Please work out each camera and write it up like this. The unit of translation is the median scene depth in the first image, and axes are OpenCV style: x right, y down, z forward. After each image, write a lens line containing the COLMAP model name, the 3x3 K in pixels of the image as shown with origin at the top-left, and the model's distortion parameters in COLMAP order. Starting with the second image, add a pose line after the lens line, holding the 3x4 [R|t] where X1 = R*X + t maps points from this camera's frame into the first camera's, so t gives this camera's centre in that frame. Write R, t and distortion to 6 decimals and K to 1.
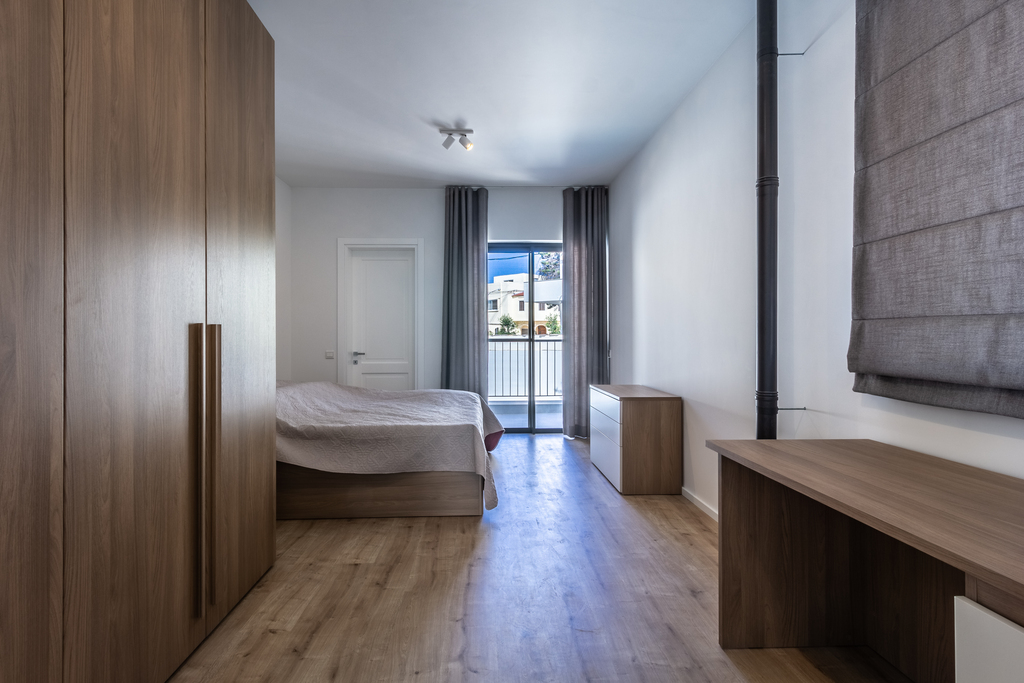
lens RADIAL K [[490.7, 0, 508.8], [0, 490.7, 338.0], [0, 0, 1]] dist [-0.014499, 0.000066]
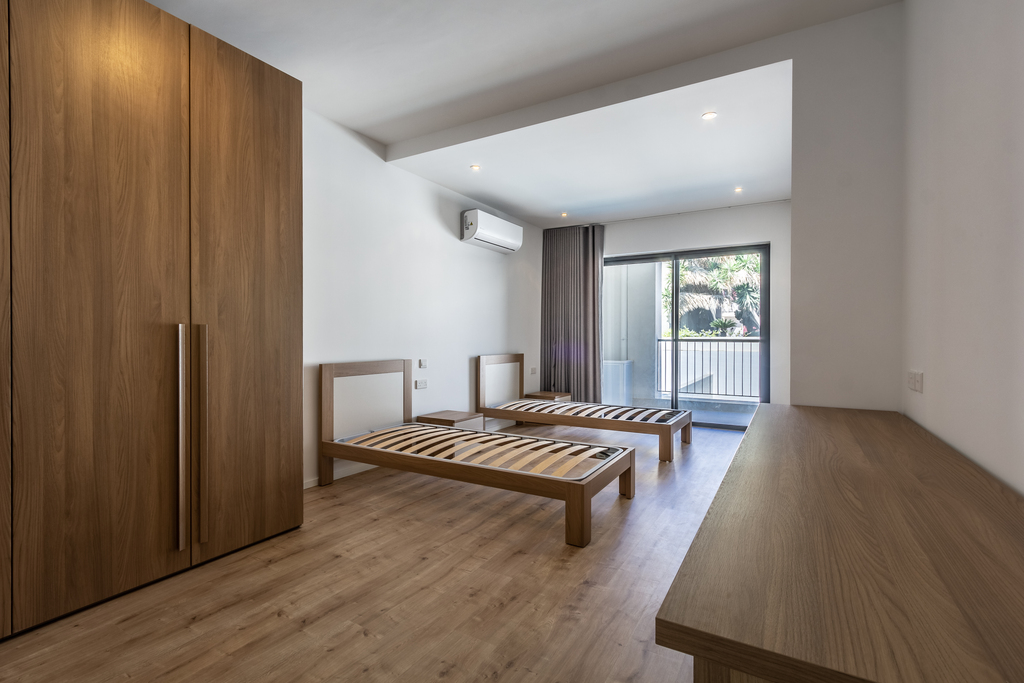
lens RADIAL K [[490.7, 0, 511.7], [0, 490.7, 342.5], [0, 0, 1]] dist [-0.014499, 0.000066]
pose [[0.840783, 0.006787, -0.541330, 0.976690], [-0.000222, 0.999926, 0.012193, -0.005522], [0.541372, -0.010132, 0.840722, 0.466693]]
